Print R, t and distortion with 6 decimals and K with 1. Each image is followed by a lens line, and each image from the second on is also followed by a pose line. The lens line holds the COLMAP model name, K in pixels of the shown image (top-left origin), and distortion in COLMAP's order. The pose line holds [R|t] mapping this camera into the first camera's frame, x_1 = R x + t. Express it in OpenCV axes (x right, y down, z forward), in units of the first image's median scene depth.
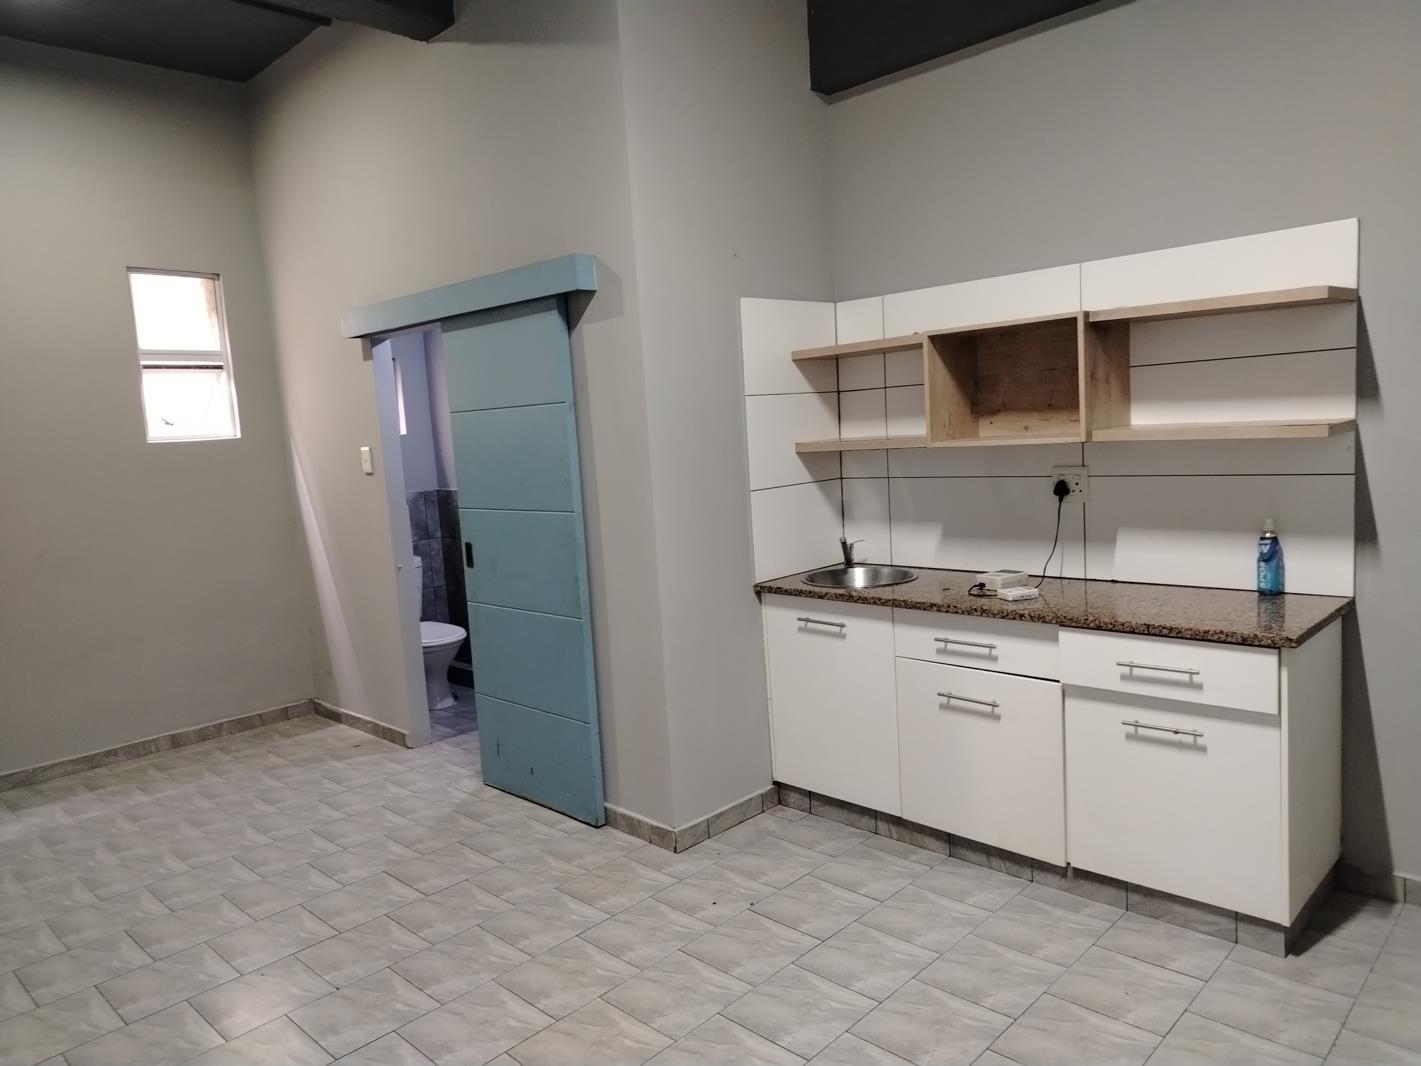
lens RADIAL K [[988.5, 0, 698.7], [0, 988.5, 532.2], [0, 0, 1]] dist [0.036786, -0.035345]
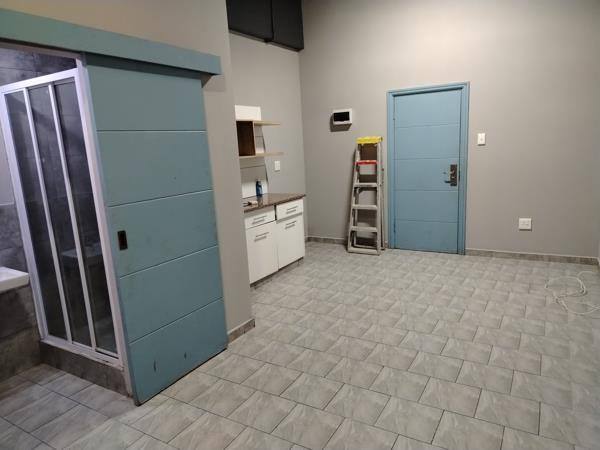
lens RADIAL K [[413.0, 0, 300.0], [0, 413.0, 225.0], [0, 0, 1]] dist [0.055807, -0.052214]
pose [[-0.237723, -0.114131, 0.964605, -1.029560], [0.174588, 0.971879, 0.158018, -0.054620], [-0.955514, 0.205973, -0.211112, 1.107780]]
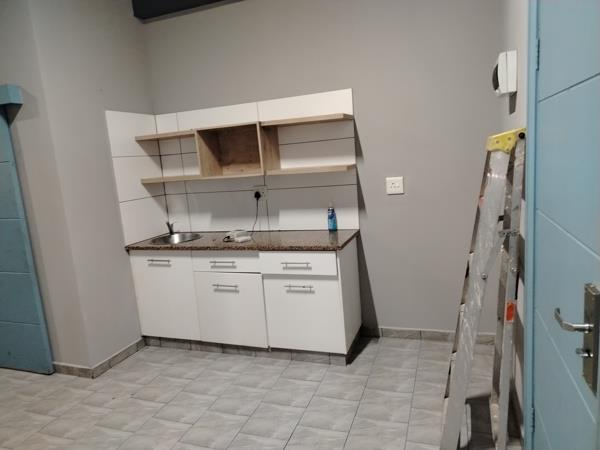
lens RADIAL K [[414.5, 0, 297.5], [0, 414.5, 226.3], [0, 0, 1]] dist [0.075390, -0.107968]
pose [[0.910692, -0.076613, 0.405919, 0.035514], [0.069322, 0.997060, 0.032658, 0.006774], [-0.407228, -0.001602, 0.913325, 0.026229]]
